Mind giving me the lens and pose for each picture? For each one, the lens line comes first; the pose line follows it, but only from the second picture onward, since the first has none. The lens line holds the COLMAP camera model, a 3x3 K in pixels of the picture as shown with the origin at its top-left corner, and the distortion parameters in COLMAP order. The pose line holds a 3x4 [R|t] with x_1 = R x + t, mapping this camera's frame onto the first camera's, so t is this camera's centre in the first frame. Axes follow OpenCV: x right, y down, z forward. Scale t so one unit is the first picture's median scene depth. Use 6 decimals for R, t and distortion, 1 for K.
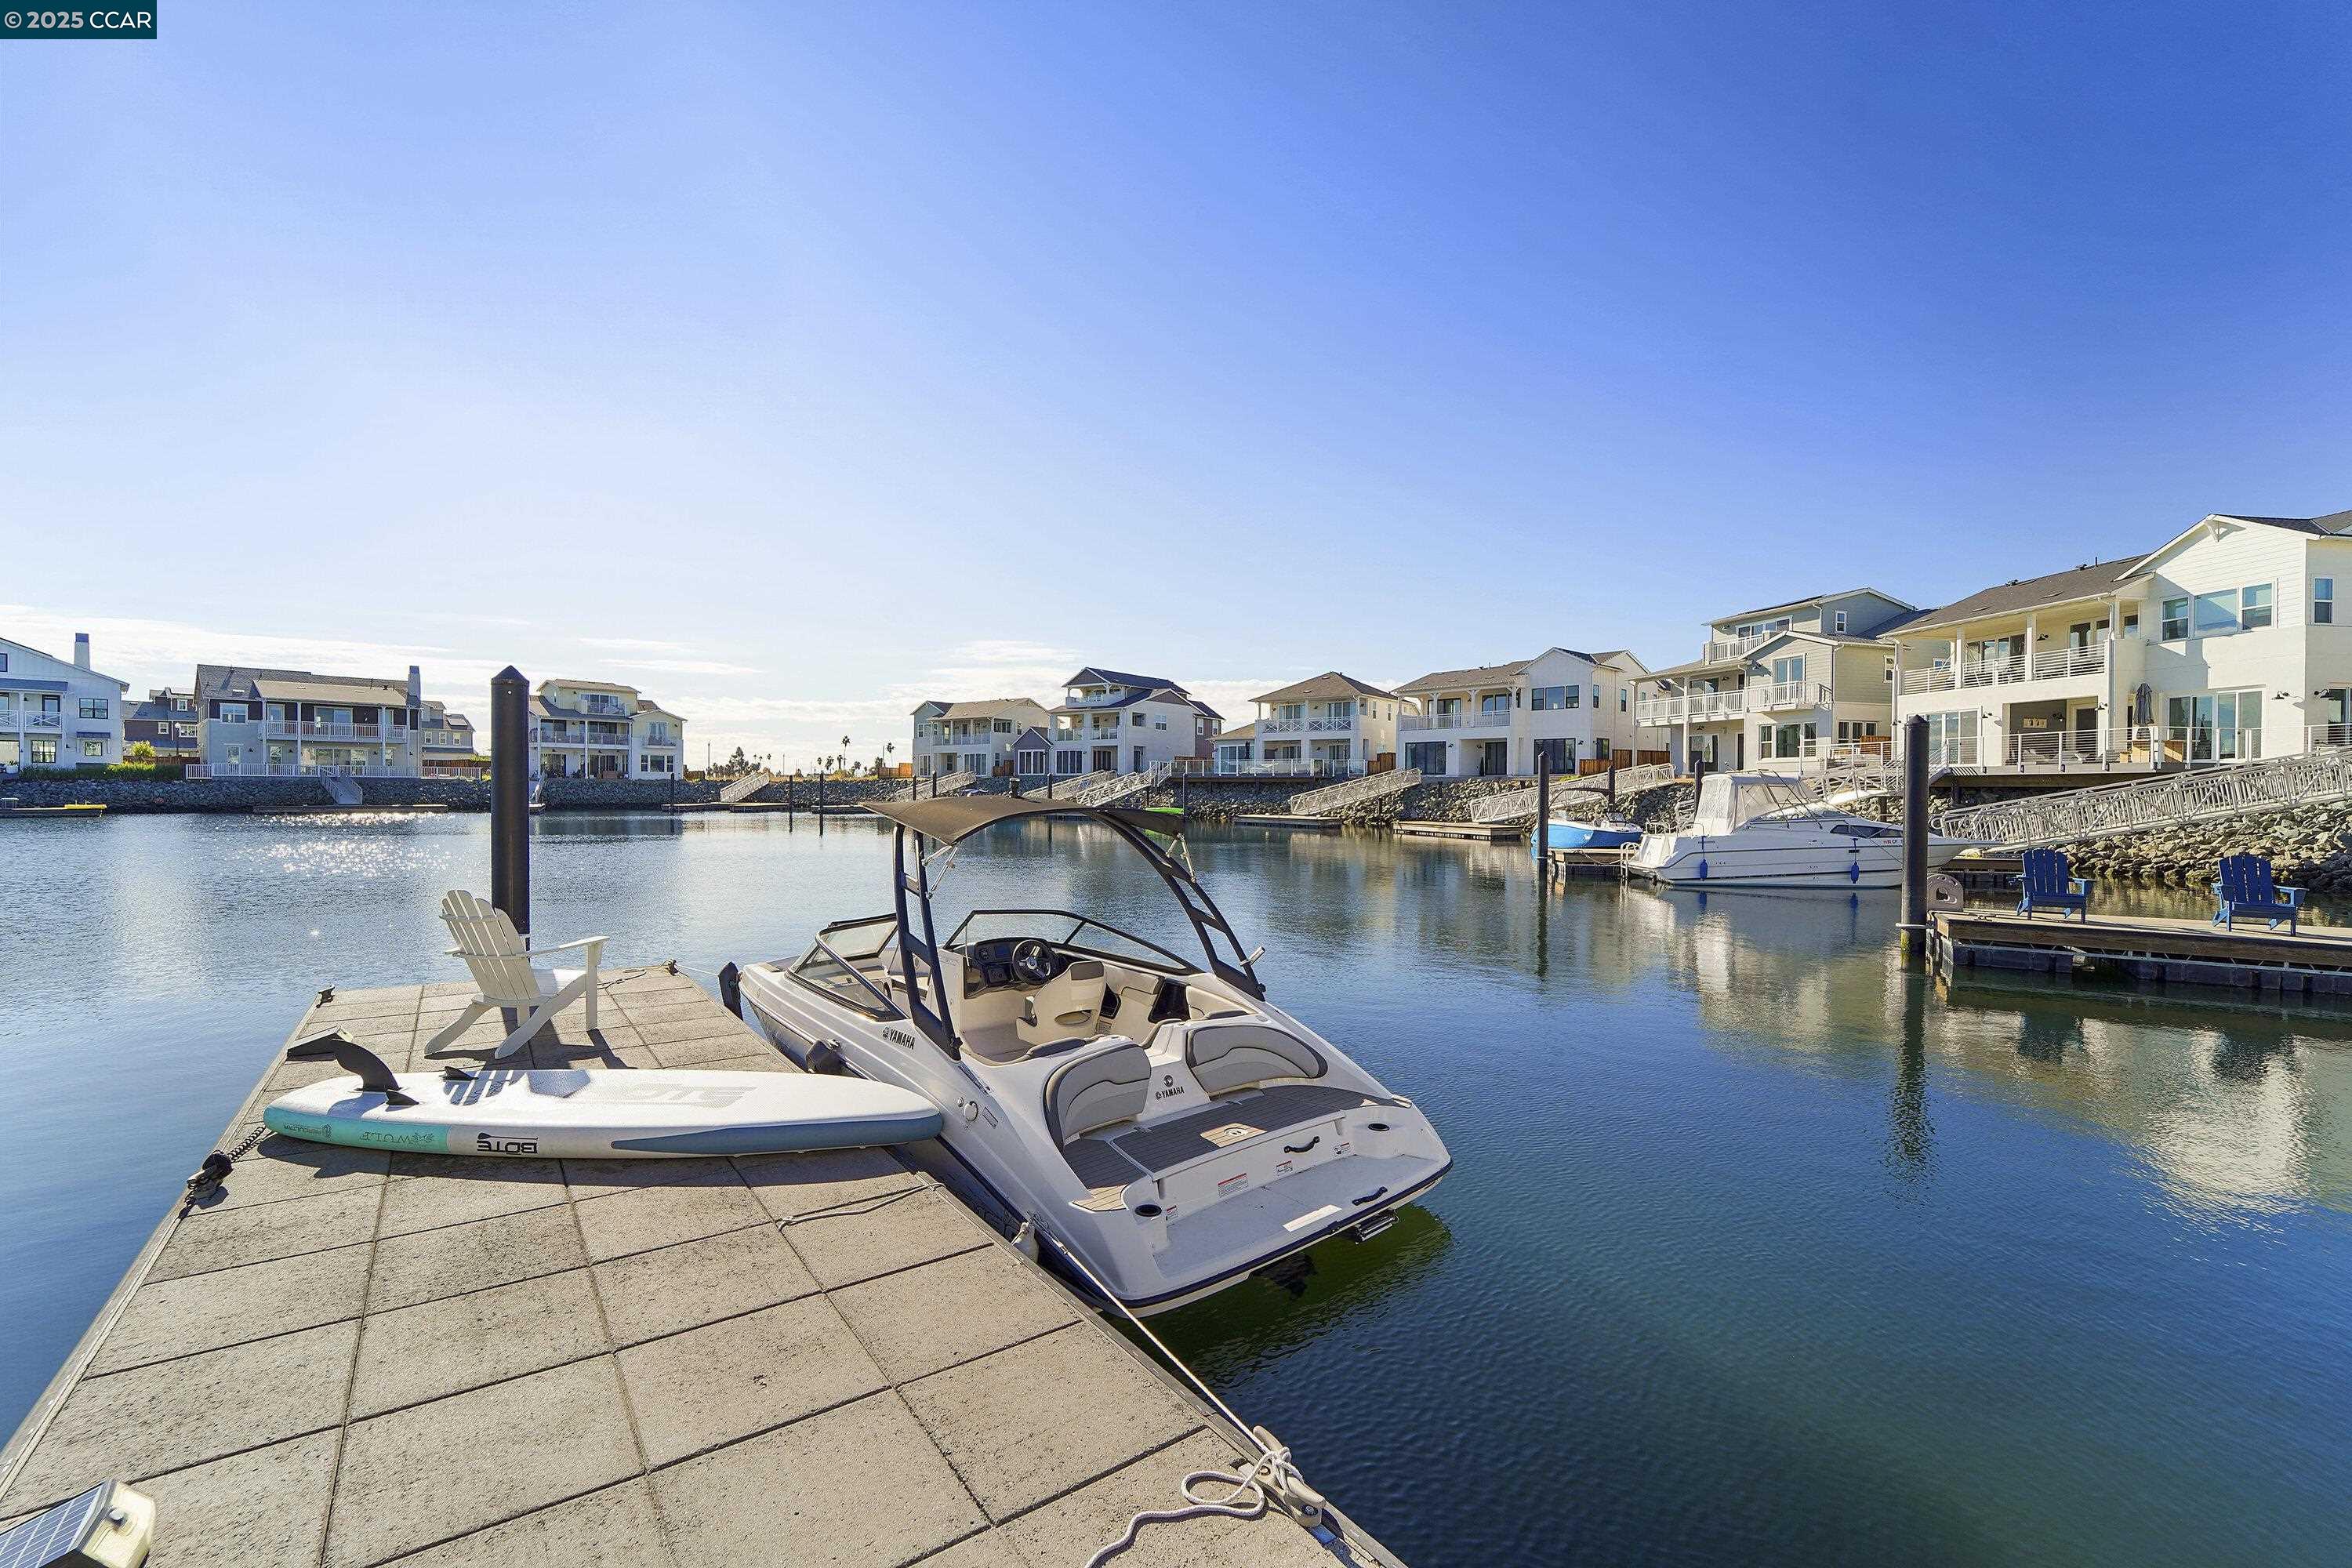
lens RADIAL K [[963.2, 0, 1164.6], [0, 963.2, 800.1], [0, 0, 1]] dist [-0.022071, -0.000054]
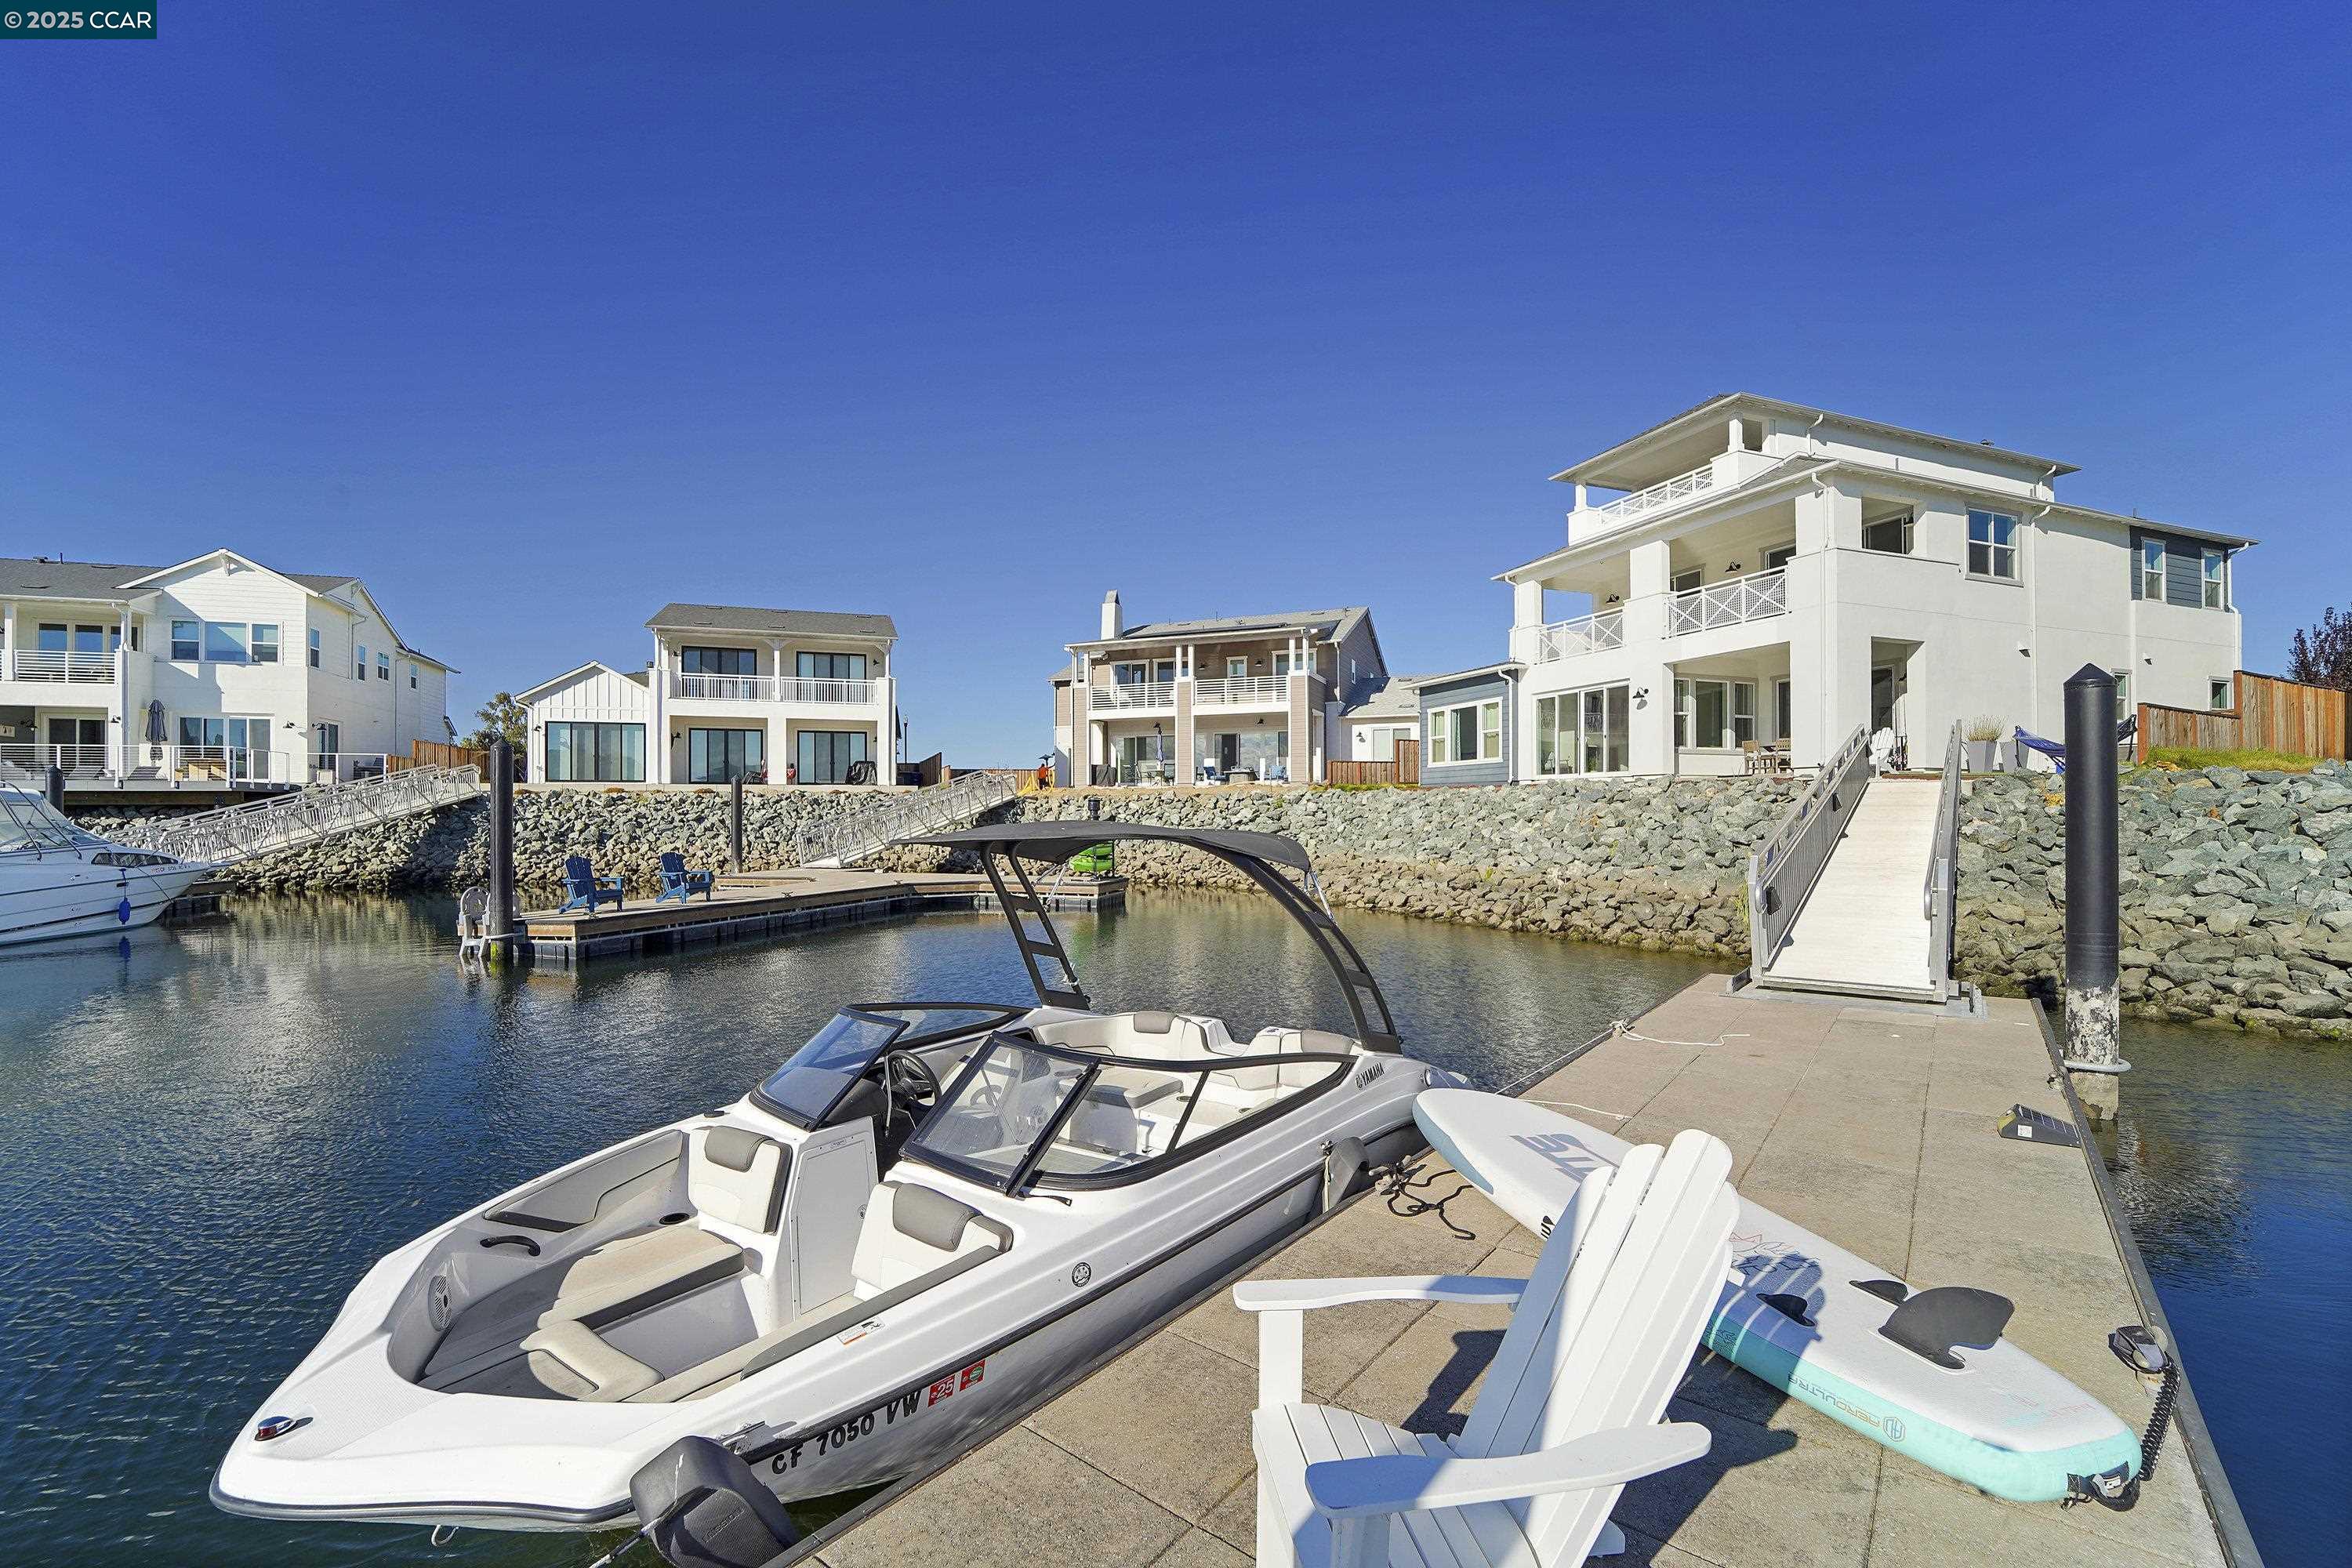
lens RADIAL K [[963.2, 0, 1164.6], [0, 963.2, 800.1], [0, 0, 1]] dist [-0.022071, -0.000054]
pose [[-0.229679, 0.004079, 0.973258, -0.844267], [0.014421, 0.999896, -0.000788, -0.016290], [-0.973160, 0.013854, -0.229714, 1.037634]]
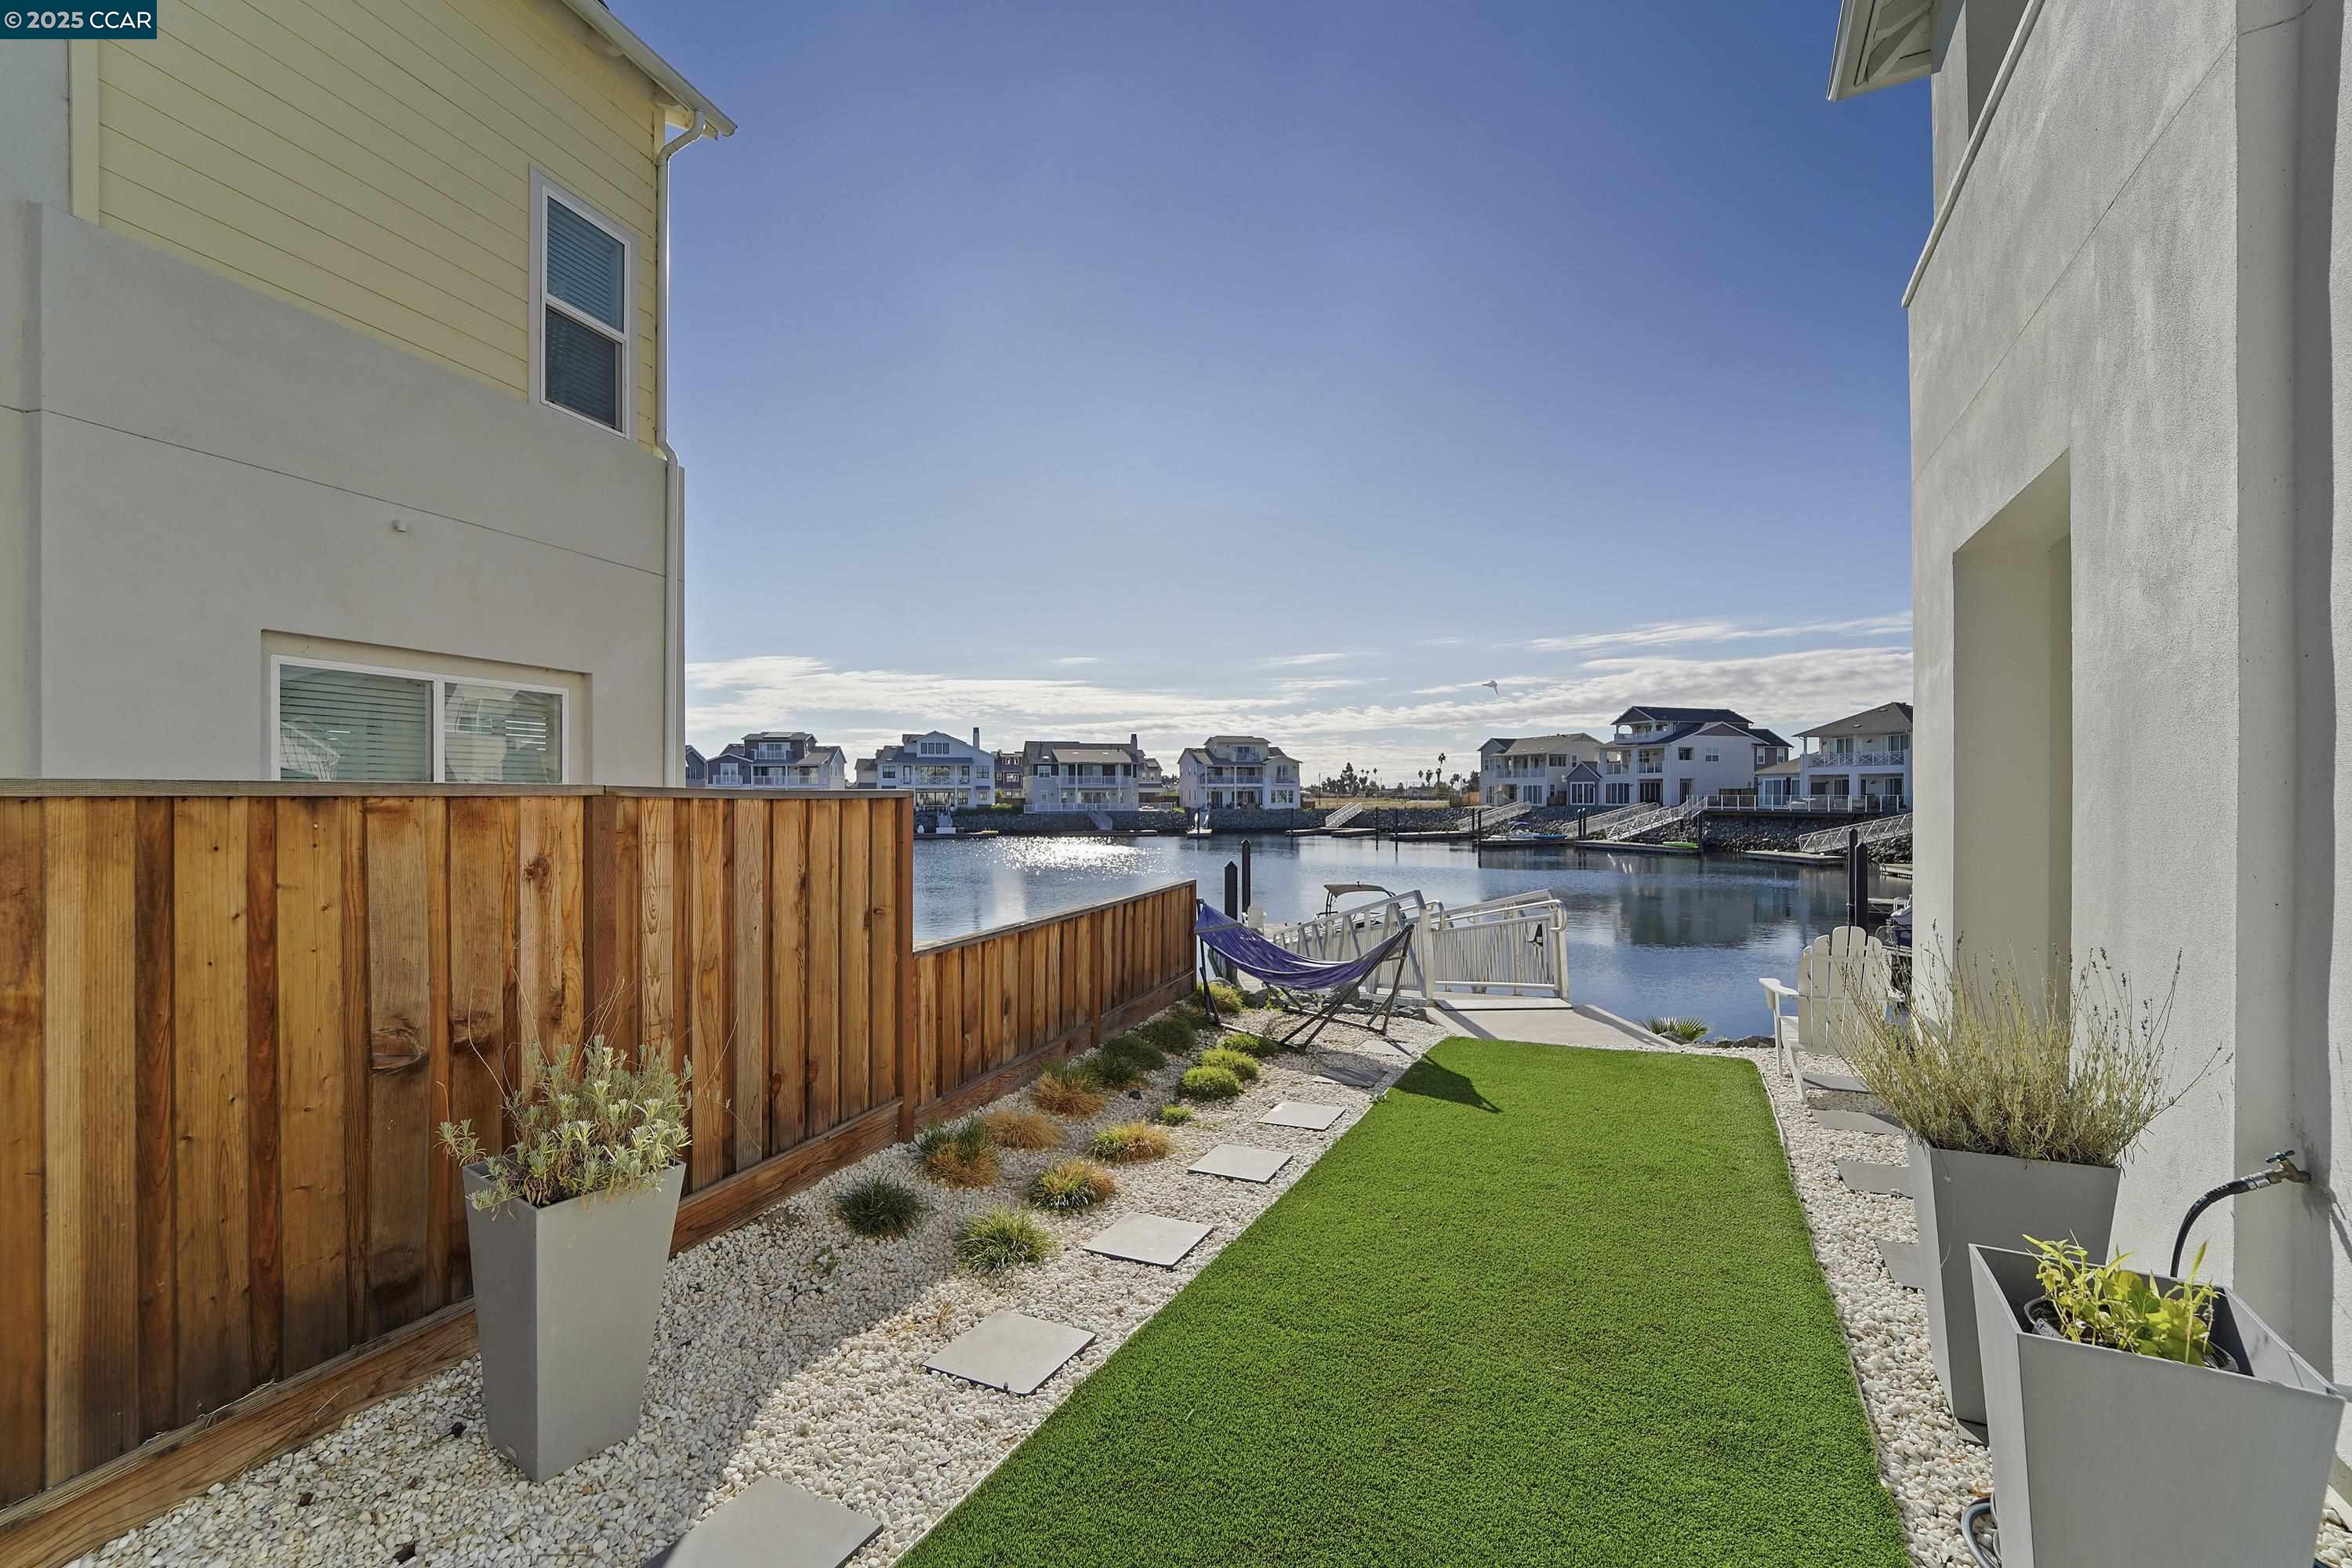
lens RADIAL K [[963.2, 0, 1164.6], [0, 963.2, 800.1], [0, 0, 1]] dist [-0.022071, -0.000054]
pose [[0.820360, -0.006752, -0.571808, 0.099100], [0.001725, 0.999955, -0.009331, -0.021975], [0.571845, 0.006668, 0.820335, -0.186803]]
